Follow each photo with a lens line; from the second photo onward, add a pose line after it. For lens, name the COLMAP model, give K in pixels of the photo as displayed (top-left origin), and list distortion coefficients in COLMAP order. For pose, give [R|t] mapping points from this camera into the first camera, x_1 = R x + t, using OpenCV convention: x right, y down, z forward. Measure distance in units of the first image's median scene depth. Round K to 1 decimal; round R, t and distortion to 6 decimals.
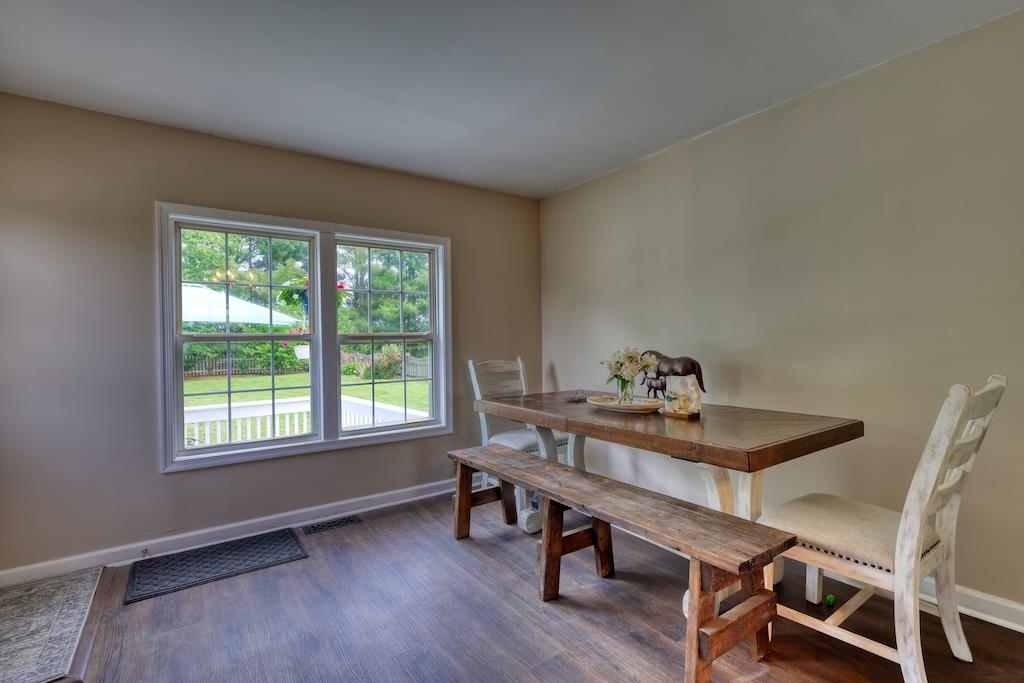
lens RADIAL K [[473.7, 0, 504.6], [0, 473.7, 343.9], [0, 0, 1]] dist [0.003061, -0.001155]
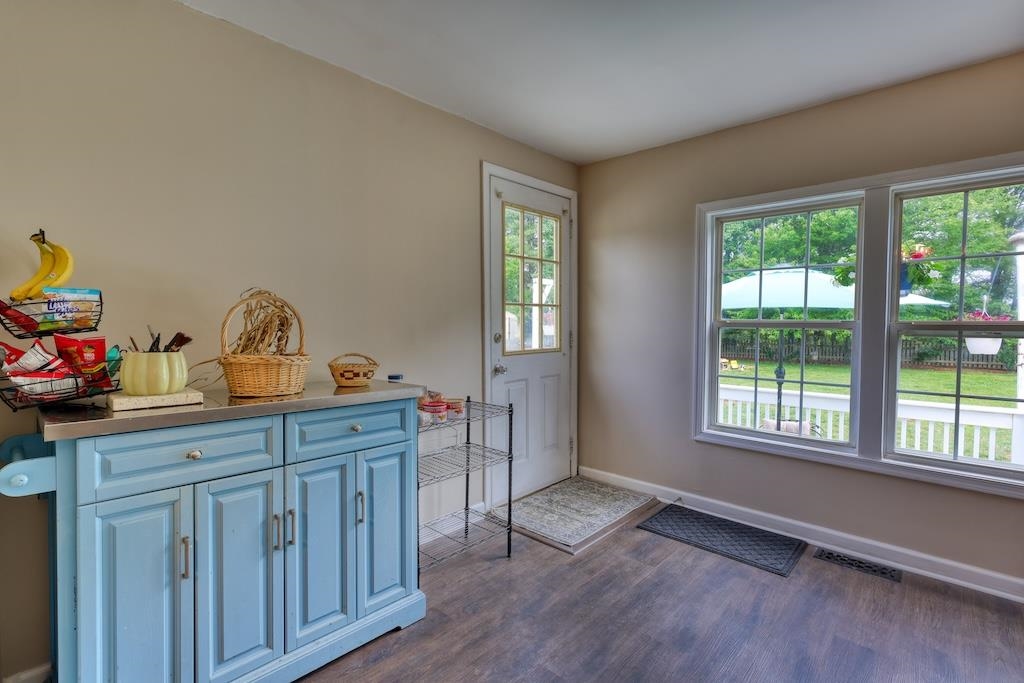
lens RADIAL K [[473.7, 0, 511.3], [0, 473.7, 339.0], [0, 0, 1]] dist [0.003061, -0.001155]
pose [[0.211671, 0.049459, -0.976089, 0.281124], [-0.026346, 0.998645, 0.044889, -0.012372], [0.976986, 0.016214, 0.212687, 0.284707]]
